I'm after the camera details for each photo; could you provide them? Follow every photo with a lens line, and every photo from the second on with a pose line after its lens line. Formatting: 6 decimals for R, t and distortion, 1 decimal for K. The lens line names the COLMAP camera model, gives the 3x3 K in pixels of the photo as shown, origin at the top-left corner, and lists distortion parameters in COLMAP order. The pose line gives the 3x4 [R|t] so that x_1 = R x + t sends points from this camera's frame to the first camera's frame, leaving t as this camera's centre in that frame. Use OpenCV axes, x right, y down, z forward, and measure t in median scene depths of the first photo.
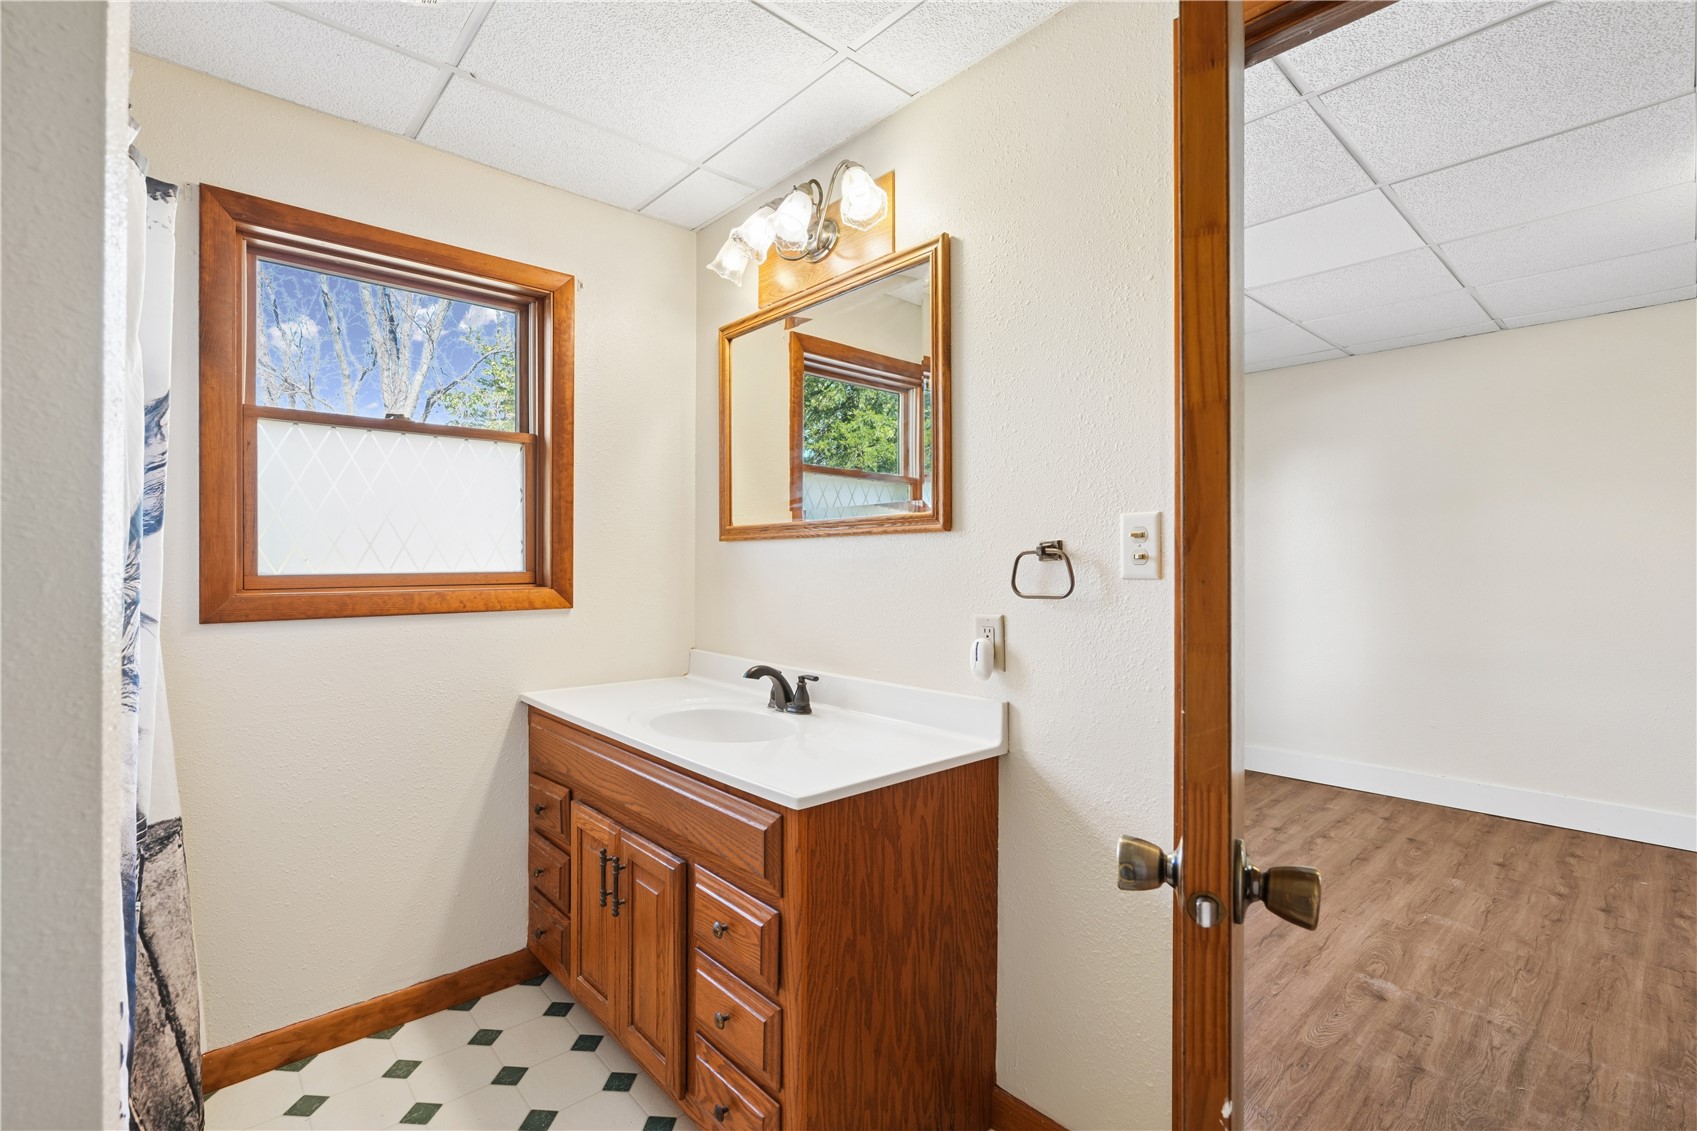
lens RADIAL K [[767.0, 0, 858.8], [0, 767.0, 562.8], [0, 0, 1]] dist [-0.005797, 0.000465]
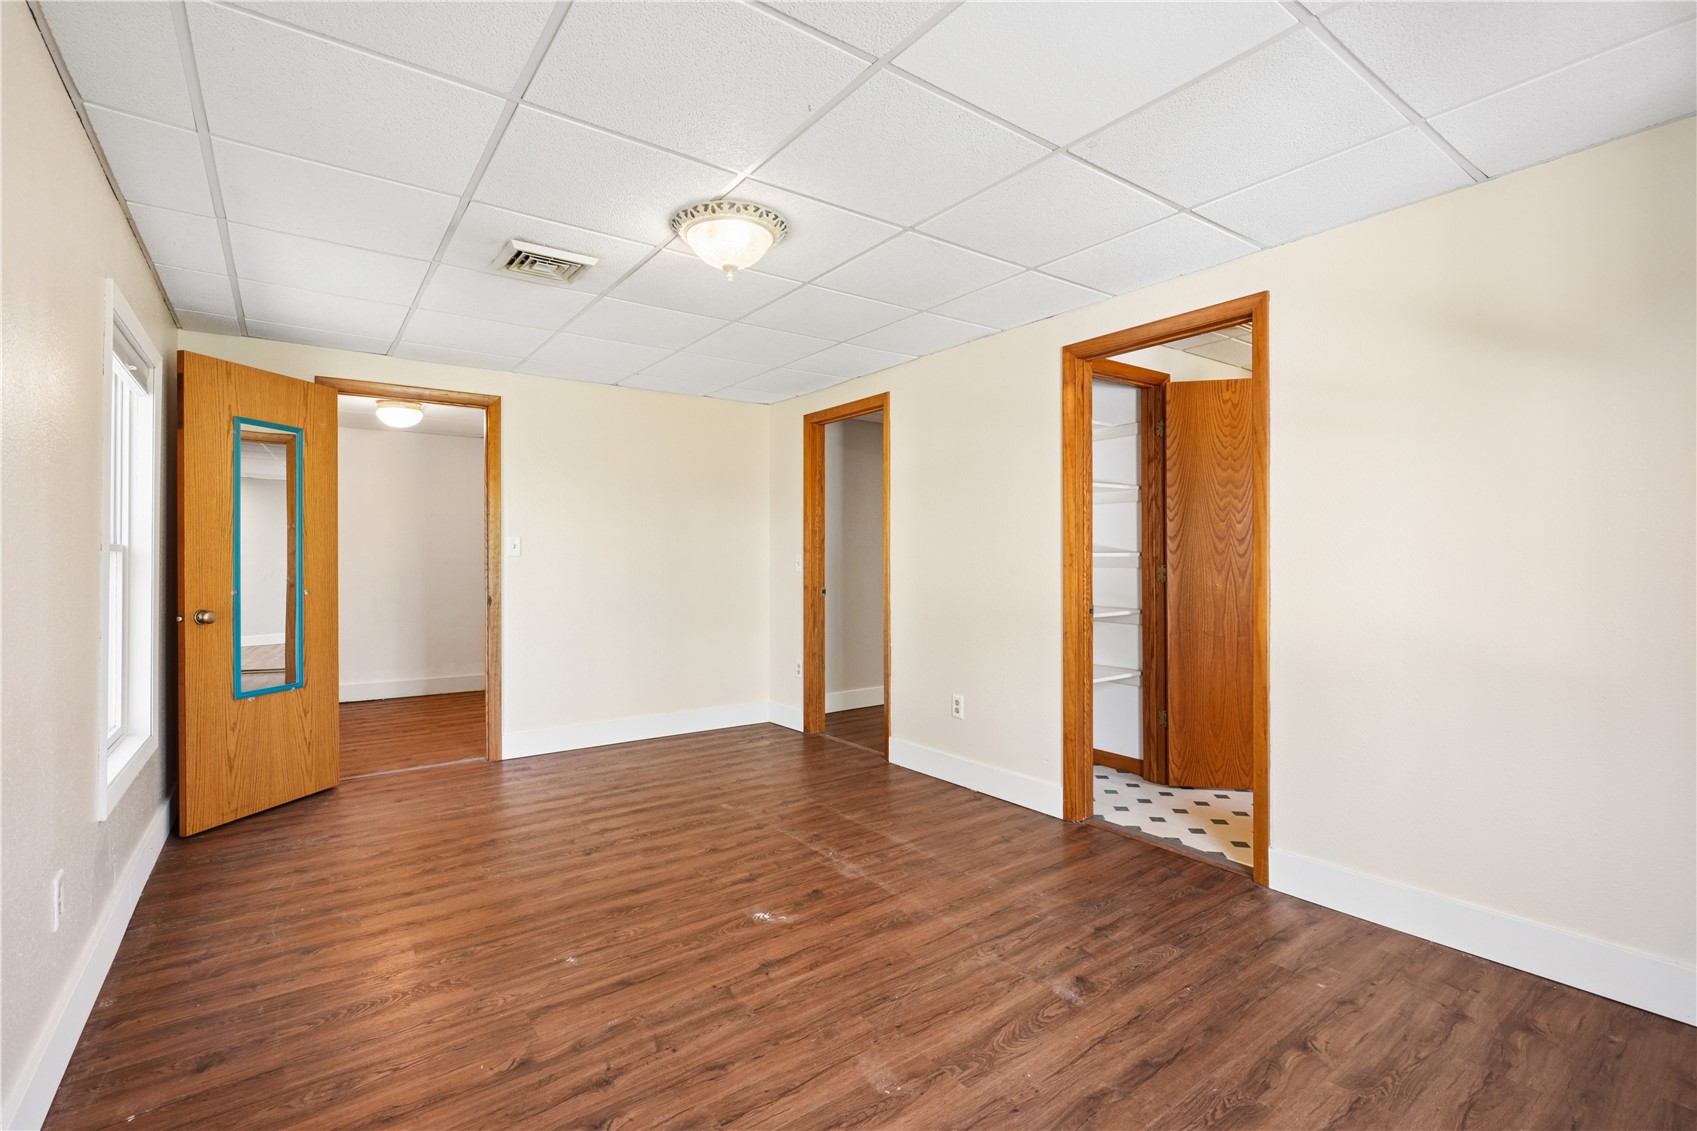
lens RADIAL K [[767.0, 0, 845.3], [0, 767.0, 559.4], [0, 0, 1]] dist [-0.005797, 0.000465]
pose [[-0.993727, 0.003235, 0.111786, 0.699144], [0.003239, 0.999995, -0.000147, 0.006431], [-0.111786, 0.000216, -0.993732, 1.630983]]
